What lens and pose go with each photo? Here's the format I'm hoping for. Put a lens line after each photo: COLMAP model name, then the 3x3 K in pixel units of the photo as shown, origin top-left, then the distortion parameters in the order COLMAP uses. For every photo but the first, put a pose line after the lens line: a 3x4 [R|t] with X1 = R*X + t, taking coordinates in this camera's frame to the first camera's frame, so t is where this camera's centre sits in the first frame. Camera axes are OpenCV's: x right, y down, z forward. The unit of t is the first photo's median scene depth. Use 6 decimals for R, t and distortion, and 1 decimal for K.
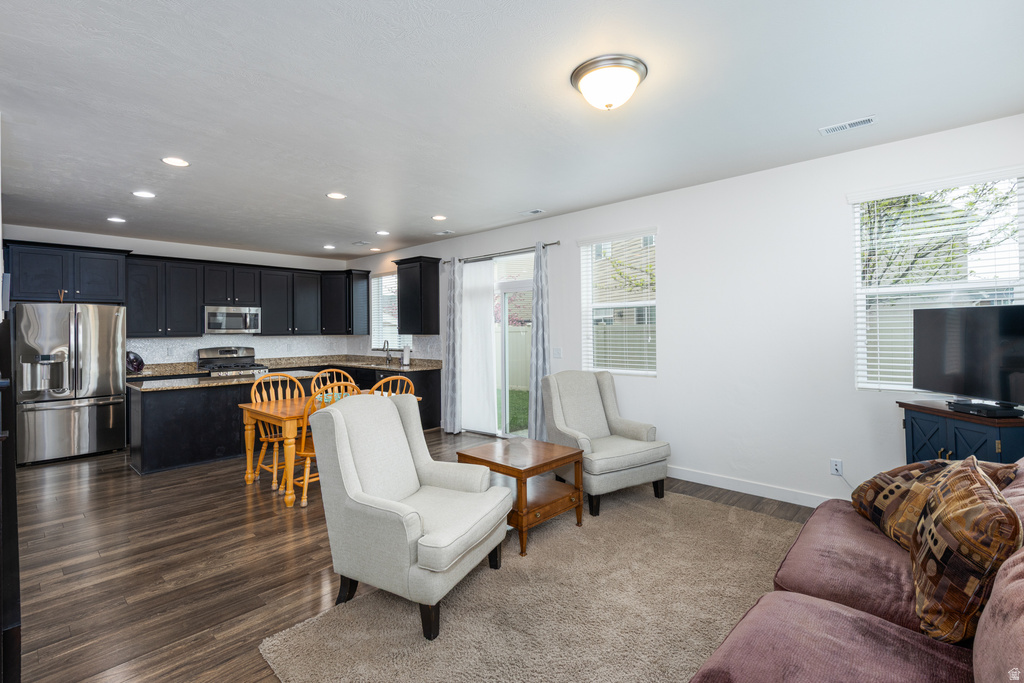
lens RADIAL K [[474.6, 0, 511.7], [0, 474.6, 331.8], [0, 0, 1]] dist [0.008893, 0.000638]
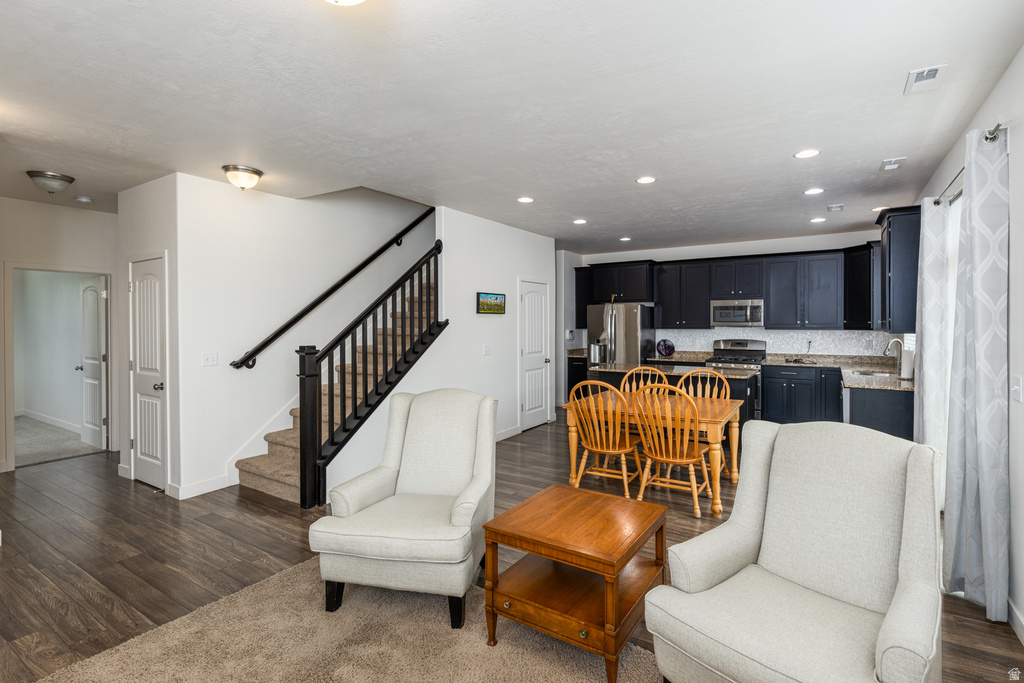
lens RADIAL K [[474.6, 0, 547.7], [0, 474.6, 326.7], [0, 0, 1]] dist [0.008893, 0.000638]
pose [[0.197511, 0.017917, -0.980137, 0.362008], [-0.002604, 0.999839, 0.017753, -0.013878], [0.980297, -0.000954, 0.197525, 0.457874]]
